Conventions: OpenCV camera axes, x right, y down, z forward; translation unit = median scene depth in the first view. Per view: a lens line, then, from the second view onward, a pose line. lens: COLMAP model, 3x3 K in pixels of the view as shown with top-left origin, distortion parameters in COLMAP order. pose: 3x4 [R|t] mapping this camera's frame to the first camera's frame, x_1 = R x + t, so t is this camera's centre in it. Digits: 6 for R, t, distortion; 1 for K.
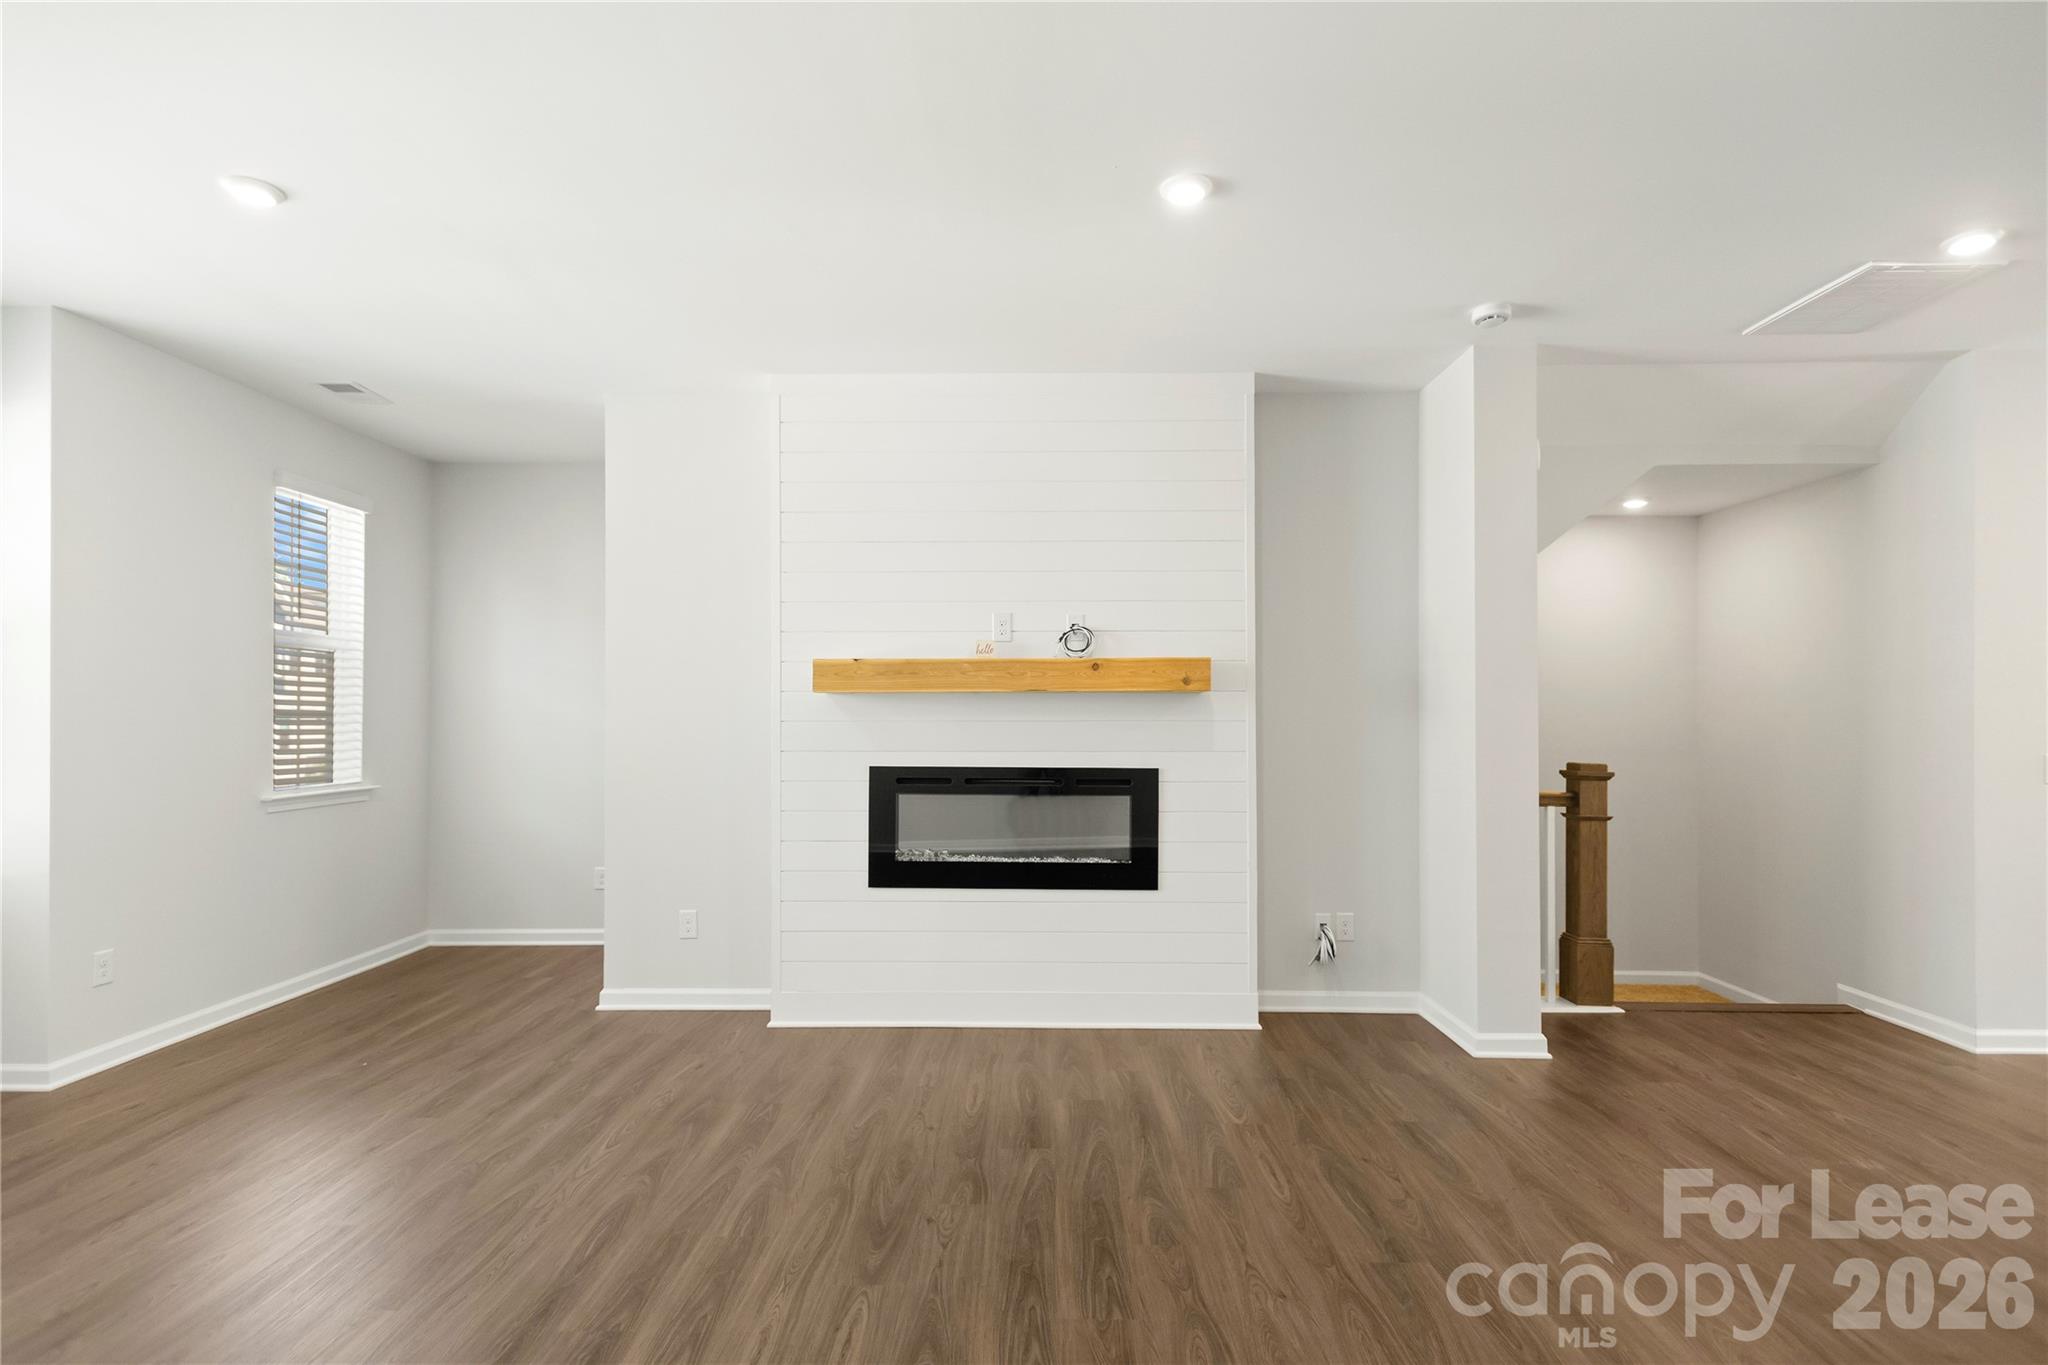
lens RADIAL K [[979.7, 0, 1038.5], [0, 979.7, 705.3], [0, 0, 1]] dist [0.025992, -0.011837]
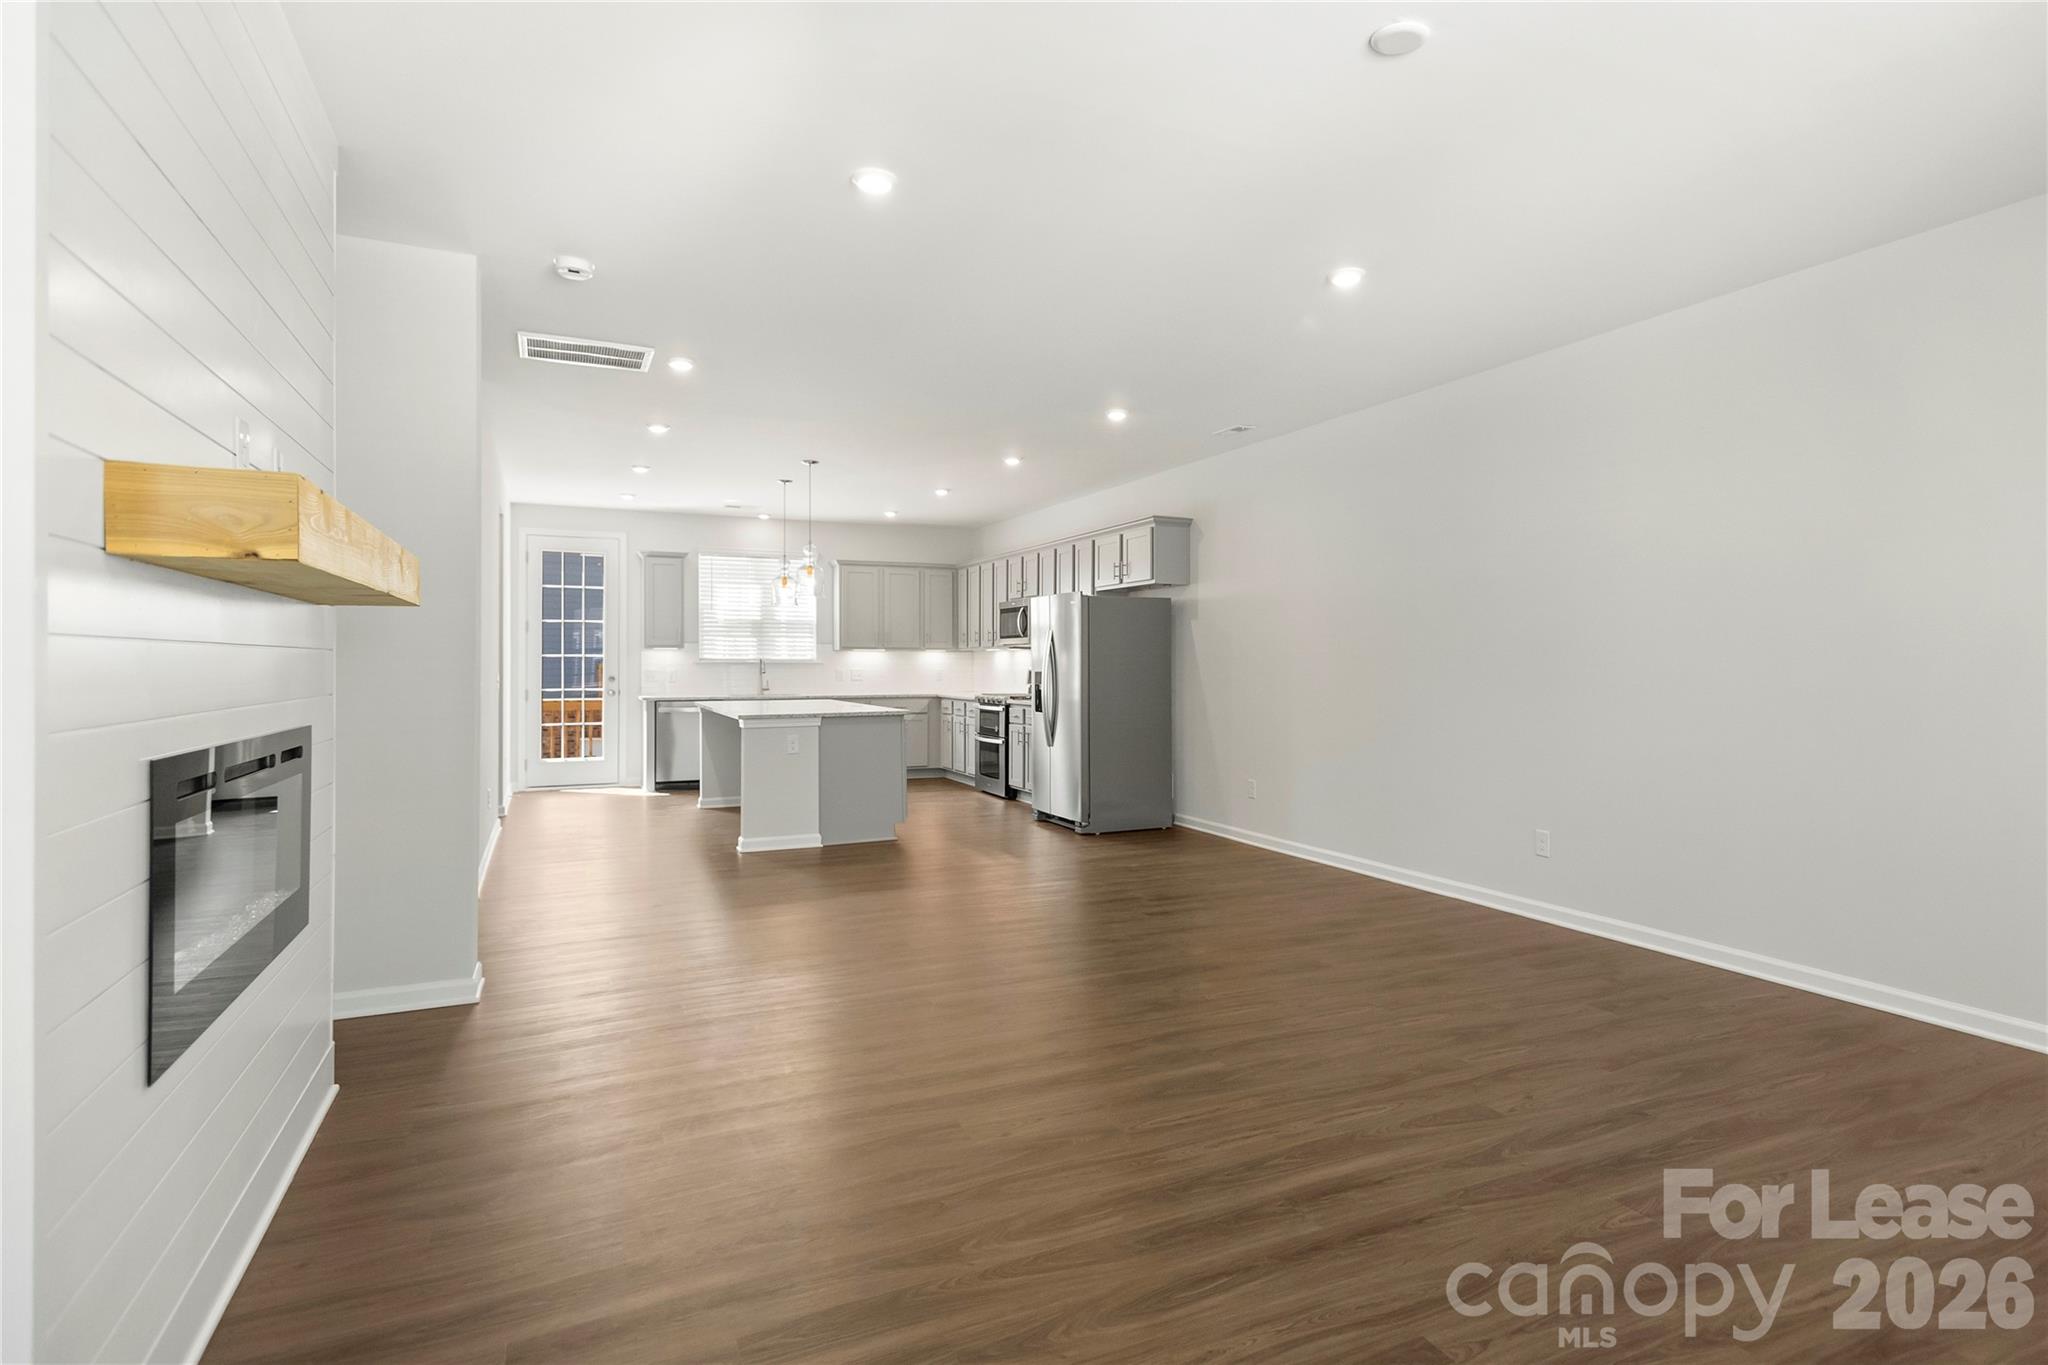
lens RADIAL K [[1070.8, 0, 1076.0], [0, 1070.8, 657.4], [0, 0, 1]] dist [0.032022, -0.015930]
pose [[-0.443084, 0.002919, 0.896475, -0.701181], [-0.013848, 0.999853, -0.010099, 0.022841], [-0.896373, -0.016889, -0.442979, 0.878416]]
